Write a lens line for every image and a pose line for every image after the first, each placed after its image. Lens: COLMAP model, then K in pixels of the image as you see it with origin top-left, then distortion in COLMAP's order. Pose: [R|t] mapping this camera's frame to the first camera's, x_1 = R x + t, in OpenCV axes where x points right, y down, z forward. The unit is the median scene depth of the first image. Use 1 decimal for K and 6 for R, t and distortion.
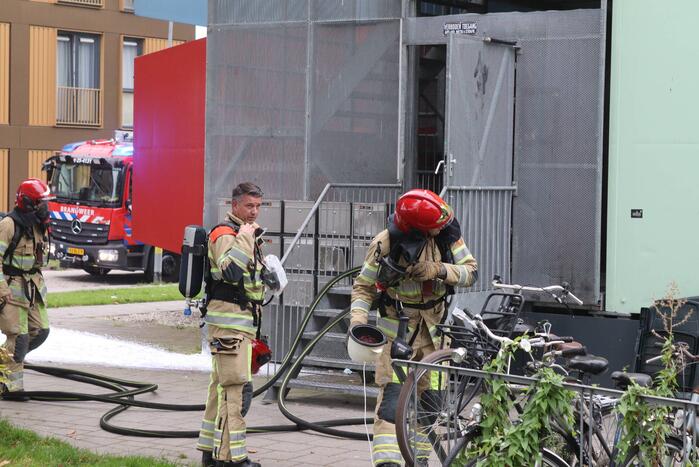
lens RADIAL K [[1656.8, 0, 373.7], [0, 1656.8, 231.6], [0, 0, 1]] dist [0.092183, 0.975138]
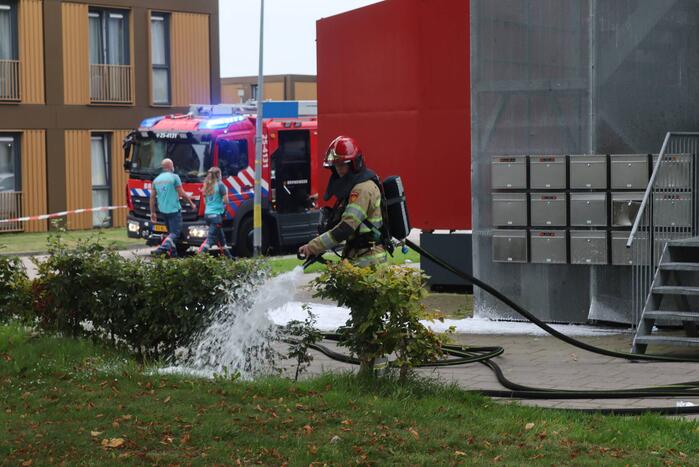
lens RADIAL K [[1656.8, 0, 373.7], [0, 1656.8, 231.6], [0, 0, 1]] dist [0.092183, 0.975138]
pose [[0.997791, -0.036479, 0.055520, -0.110496], [0.035704, 0.999252, 0.014879, 0.003530], [-0.056021, -0.012864, 0.998347, 0.019167]]
